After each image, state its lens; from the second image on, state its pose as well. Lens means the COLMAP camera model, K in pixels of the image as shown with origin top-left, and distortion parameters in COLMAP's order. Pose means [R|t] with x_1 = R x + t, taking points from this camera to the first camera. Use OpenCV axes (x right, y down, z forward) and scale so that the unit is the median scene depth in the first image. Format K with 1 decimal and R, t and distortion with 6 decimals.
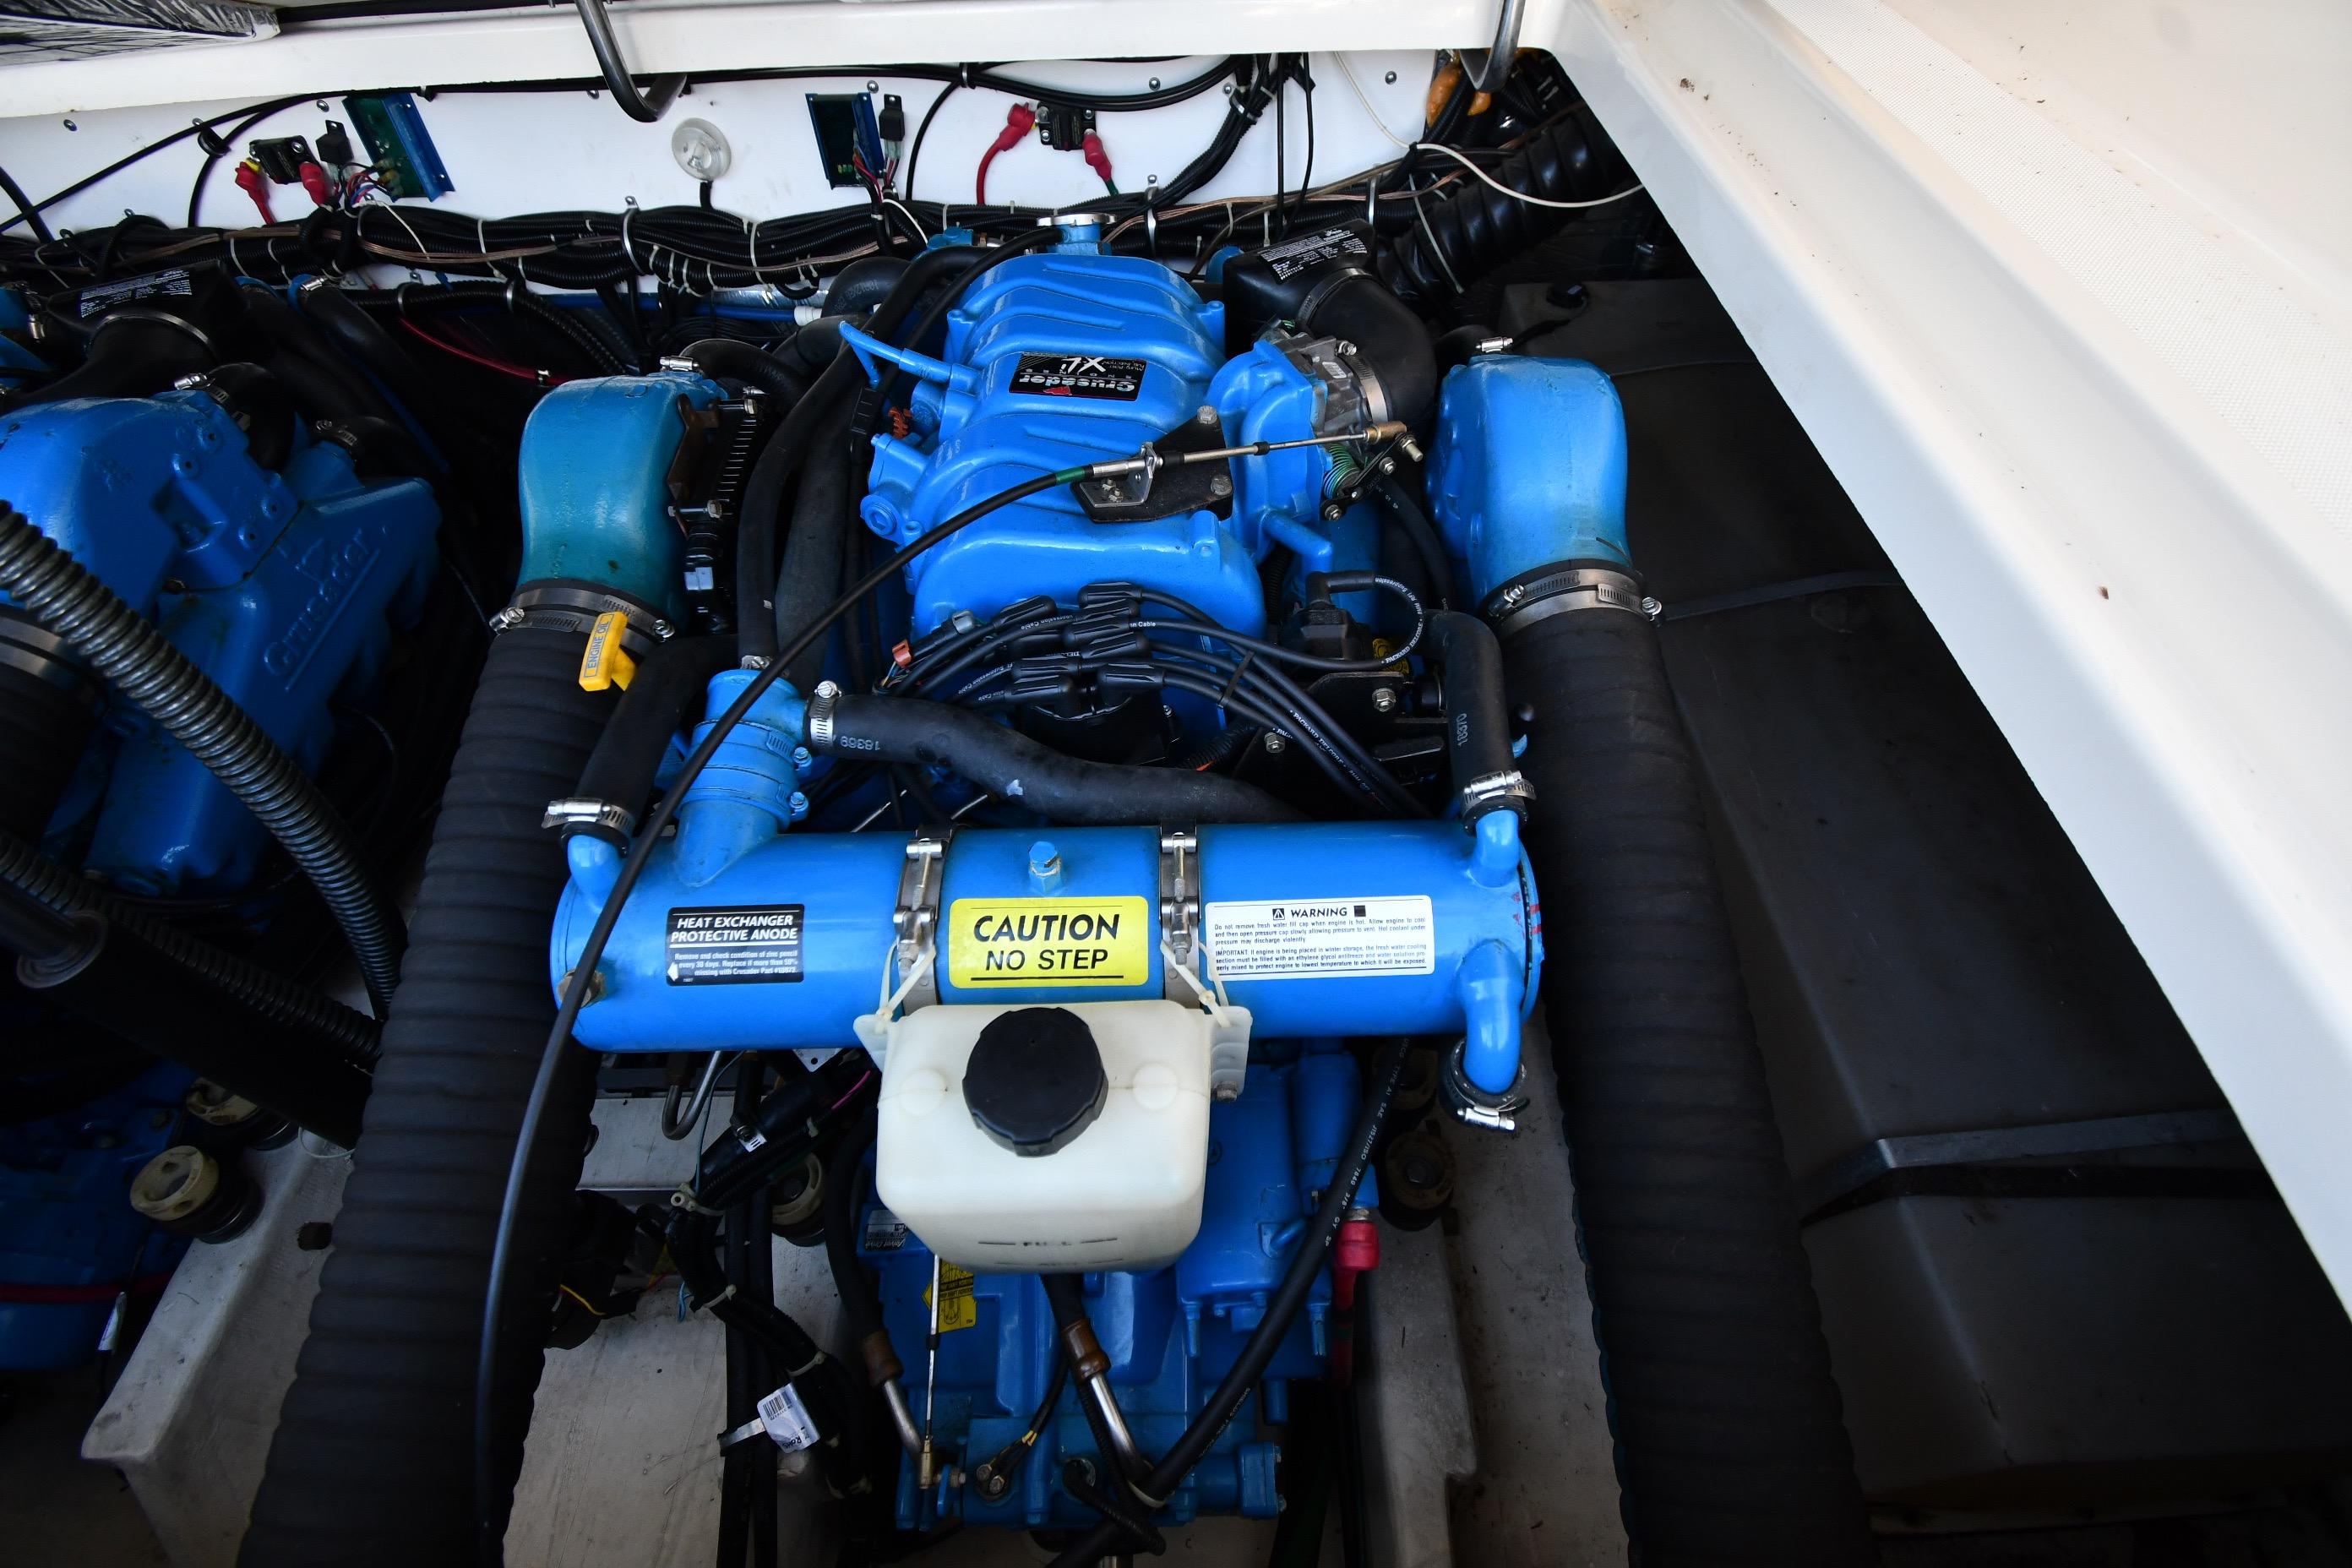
lens RADIAL K [[1020.1, 0, 1180.4], [0, 1020.1, 782.6], [0, 0, 1]] dist [-0.010859, -0.006784]
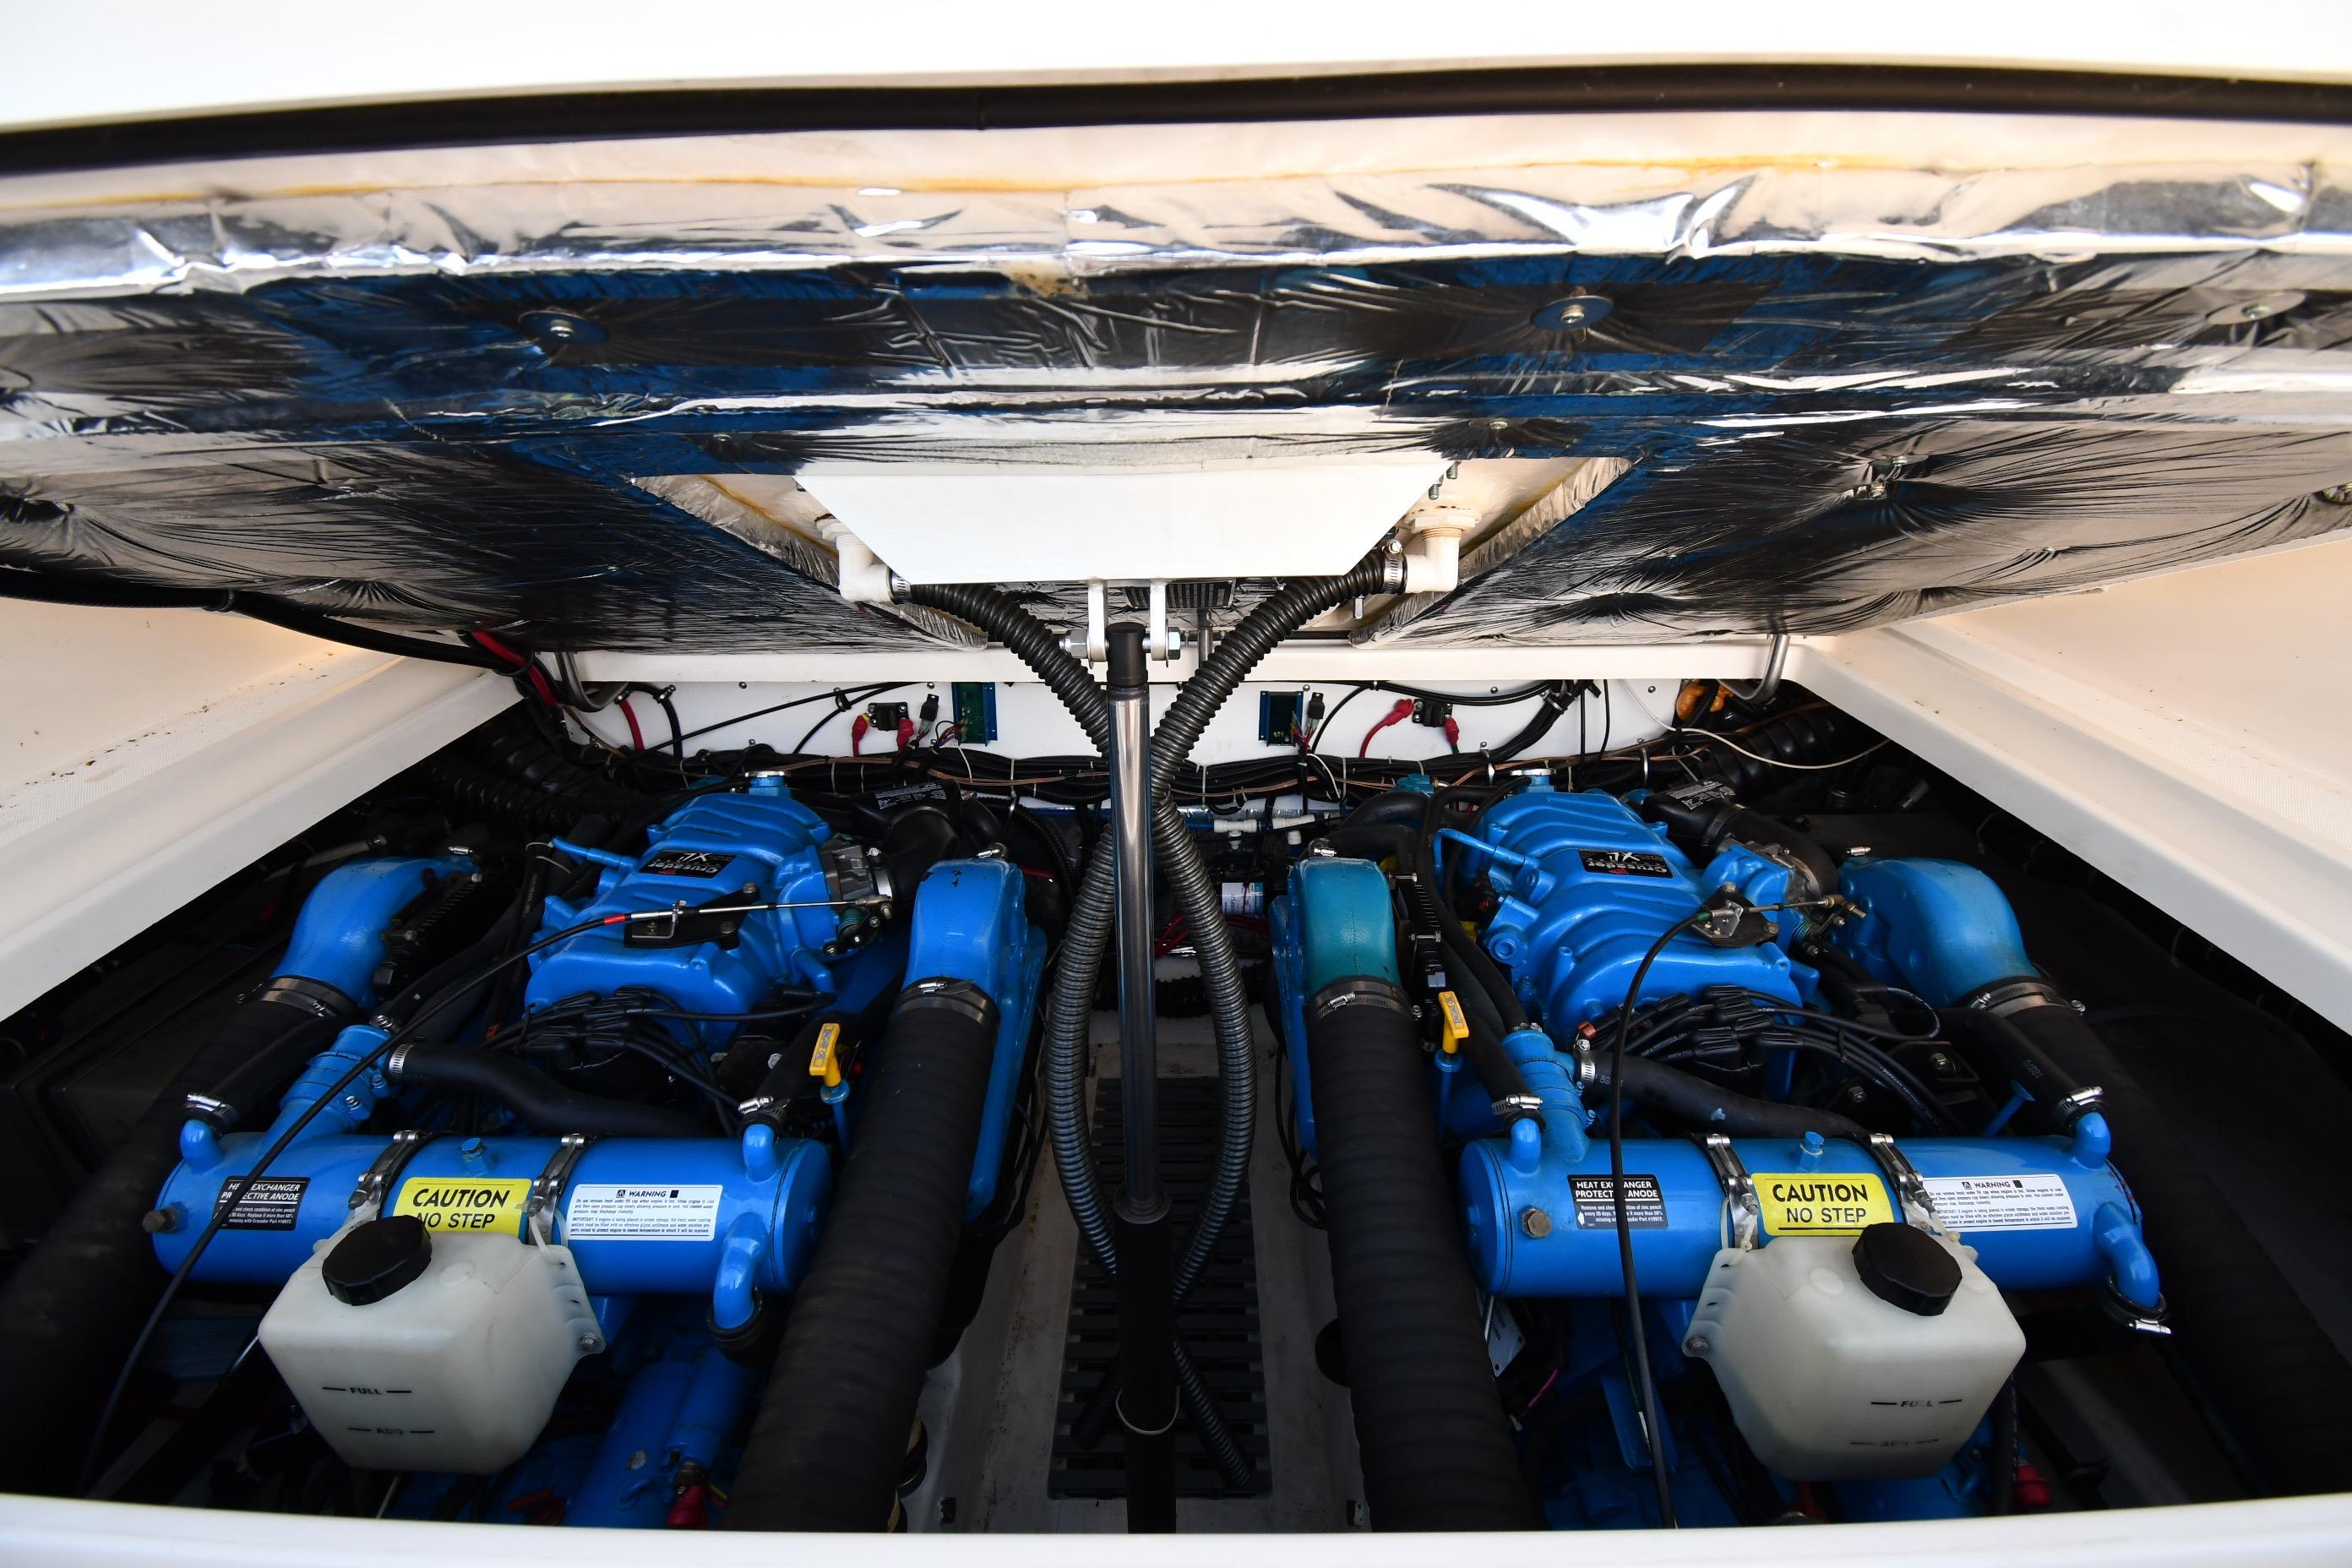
lens RADIAL K [[1020.1, 0, 1160.6], [0, 1020.1, 769.7], [0, 0, 1]] dist [-0.010859, -0.006784]
pose [[0.999636, 0.018550, -0.019565, -0.451279], [-0.025581, 0.881766, -0.470993, 0.131936], [0.008515, 0.471323, 0.881920, -0.264881]]
